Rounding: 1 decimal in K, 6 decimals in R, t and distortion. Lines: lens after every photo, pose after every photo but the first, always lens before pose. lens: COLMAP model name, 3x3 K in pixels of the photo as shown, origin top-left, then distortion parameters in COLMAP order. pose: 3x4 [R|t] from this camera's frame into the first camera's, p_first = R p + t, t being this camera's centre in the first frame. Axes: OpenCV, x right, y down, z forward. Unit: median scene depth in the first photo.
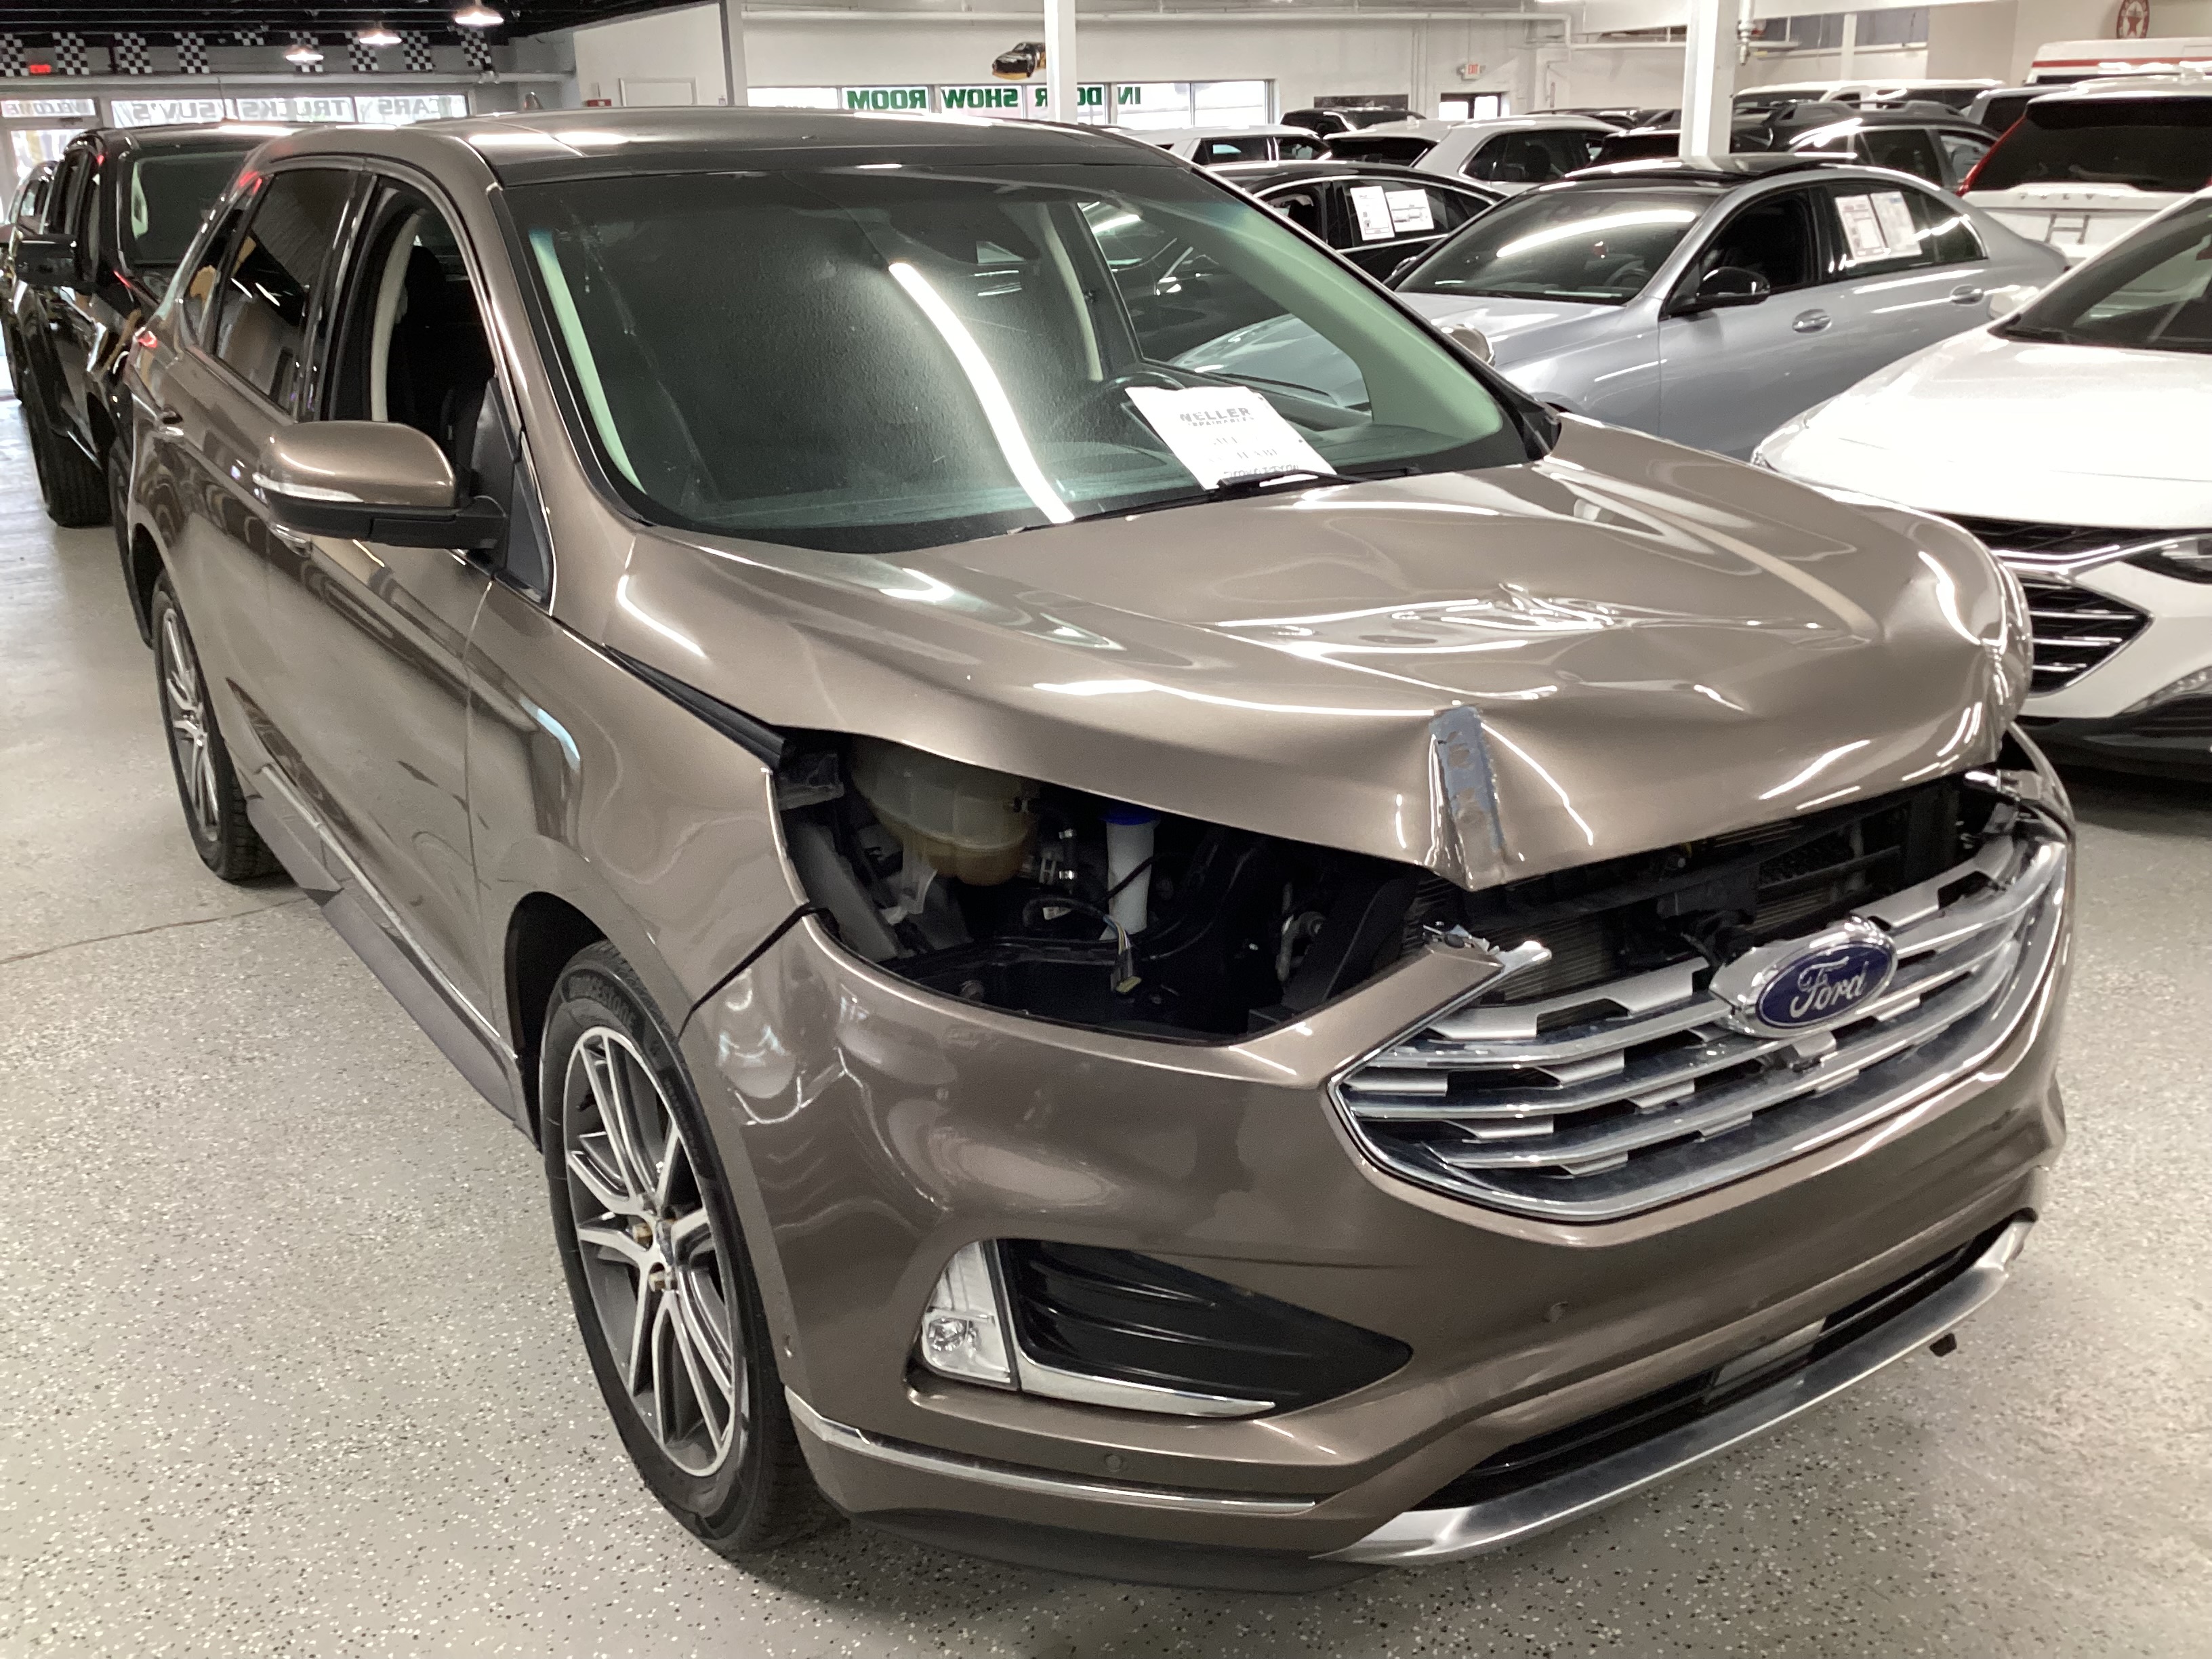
lens RADIAL K [[2102.9, 0, 1106.0], [0, 2102.9, 829.5], [0, 0, 1]] dist [0.129047, -0.261851]
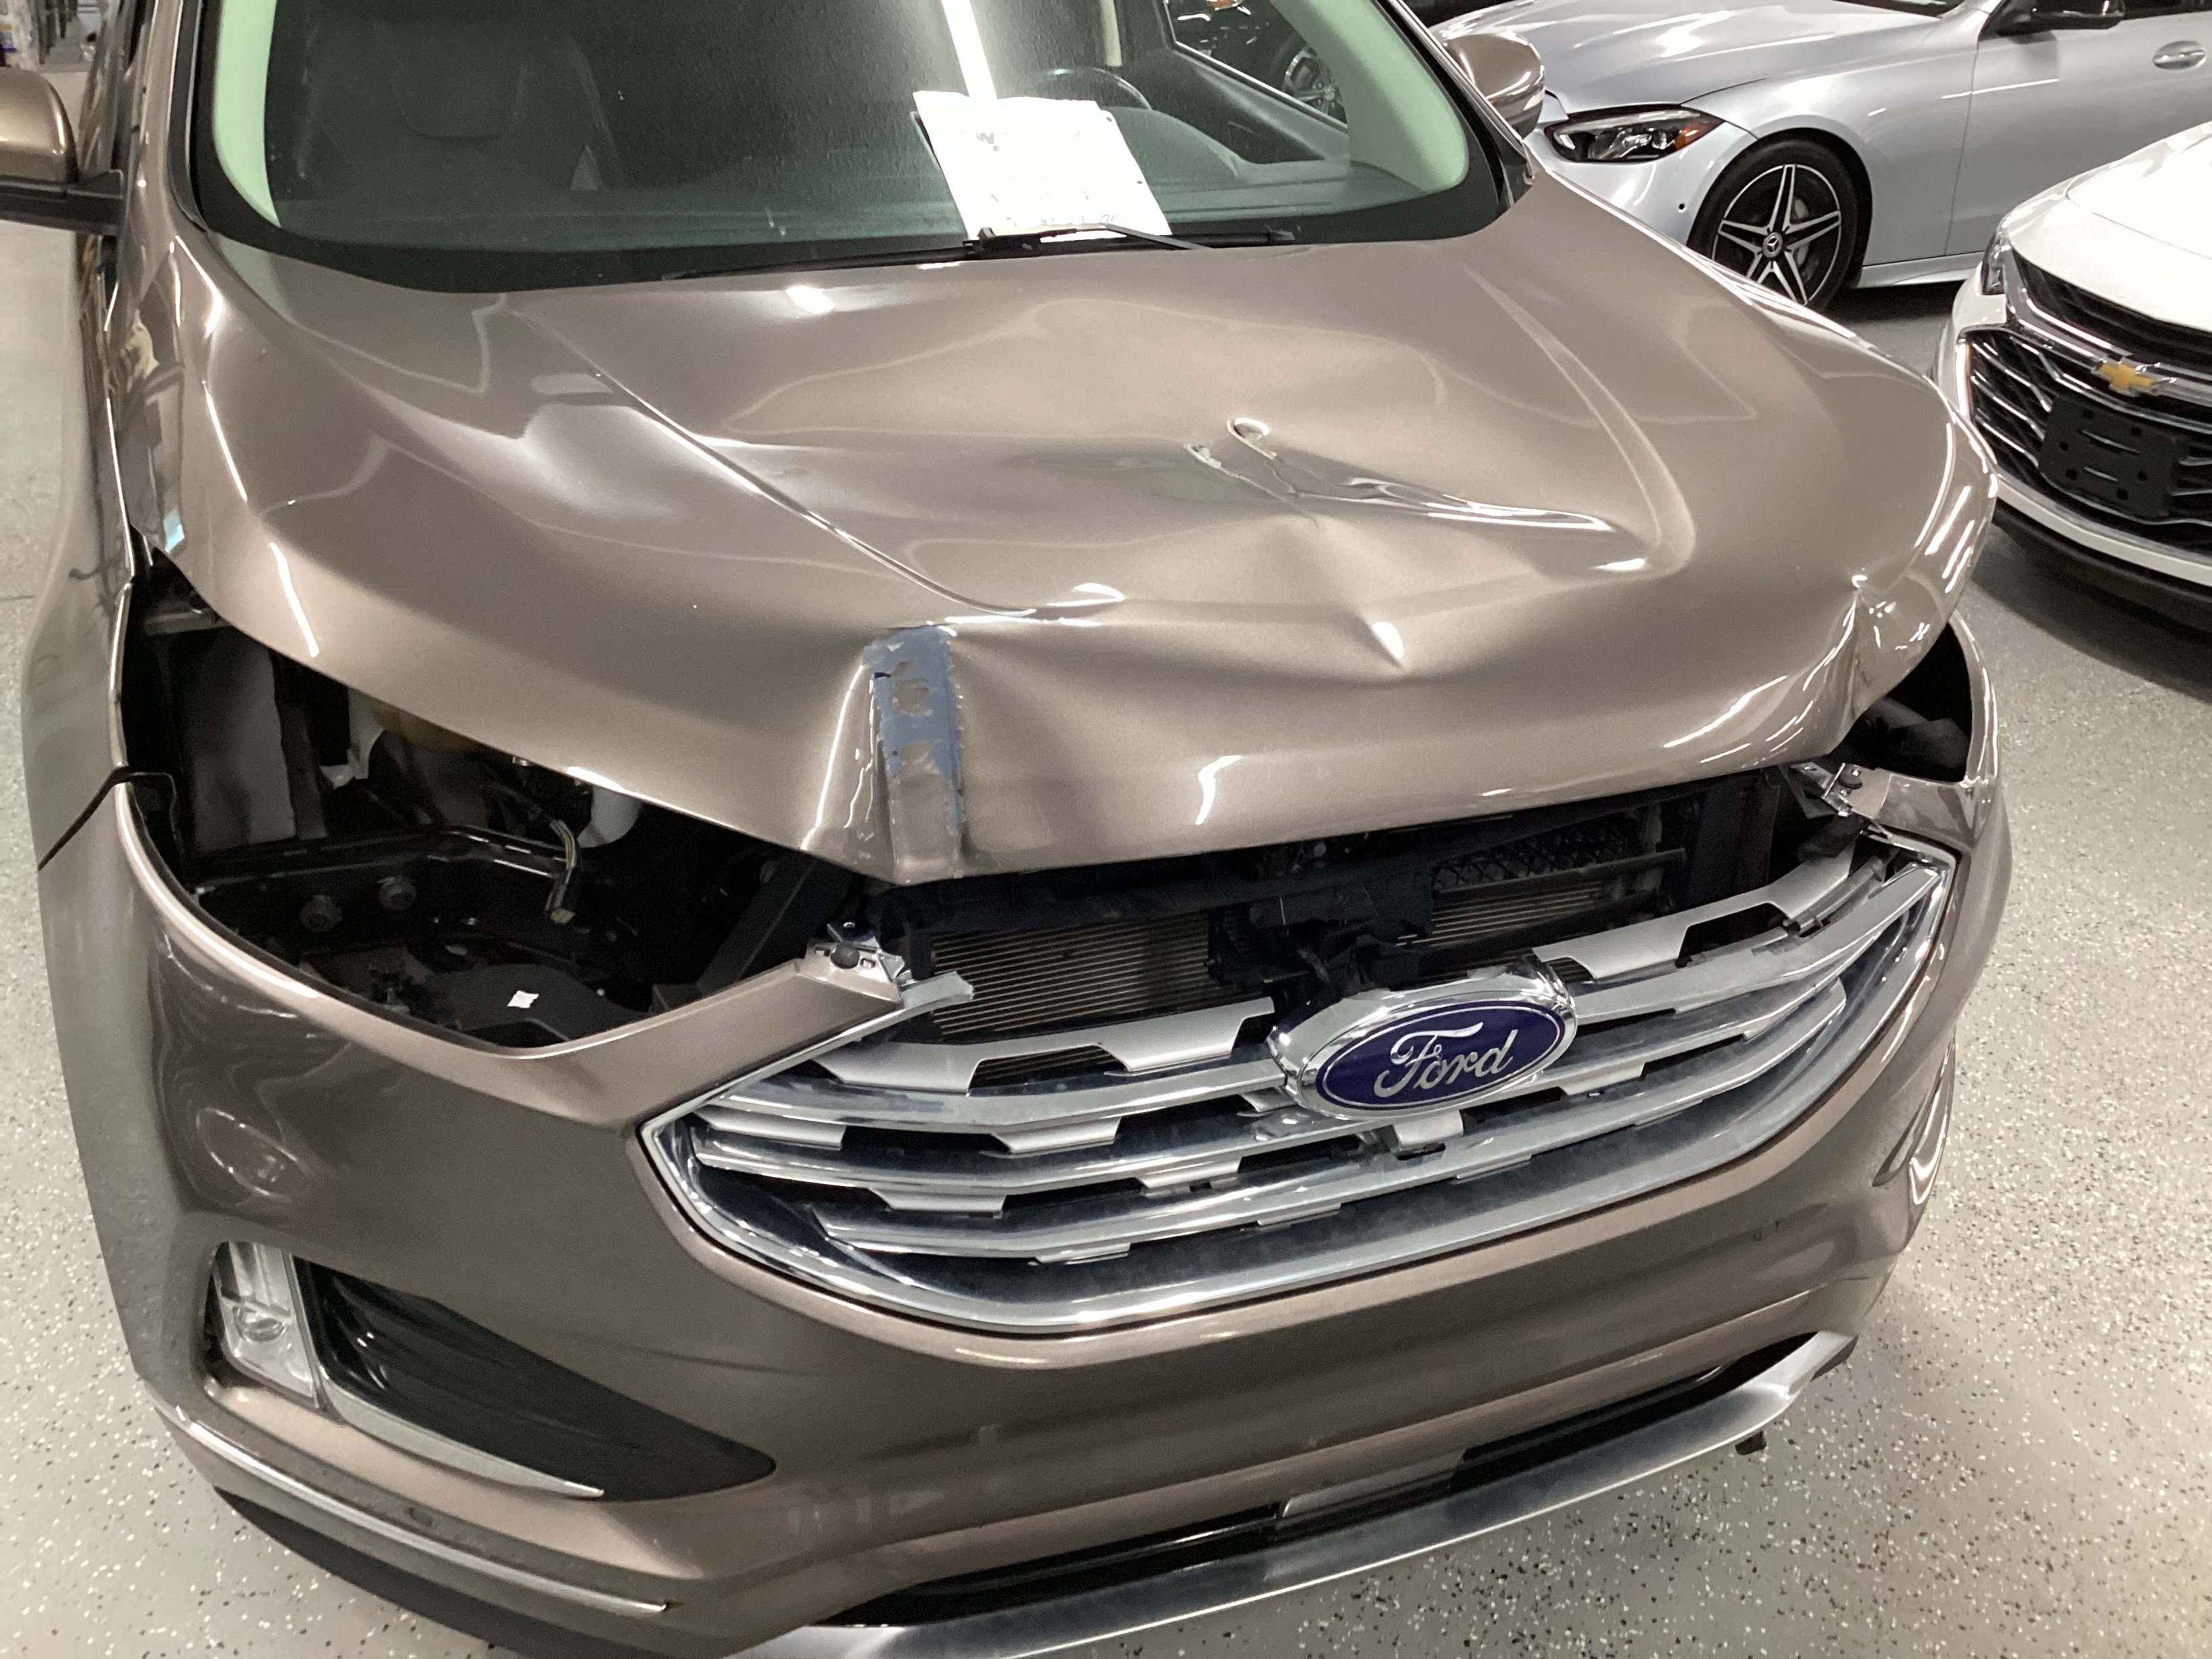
lens RADIAL K [[2102.9, 0, 1106.0], [0, 2102.9, 829.5], [0, 0, 1]] dist [0.129047, -0.261851]
pose [[0.979007, 0.136234, -0.151609, 0.317892], [-0.111786, 0.980845, 0.159521, -0.102878], [0.170437, -0.139225, 0.975483, 0.281989]]
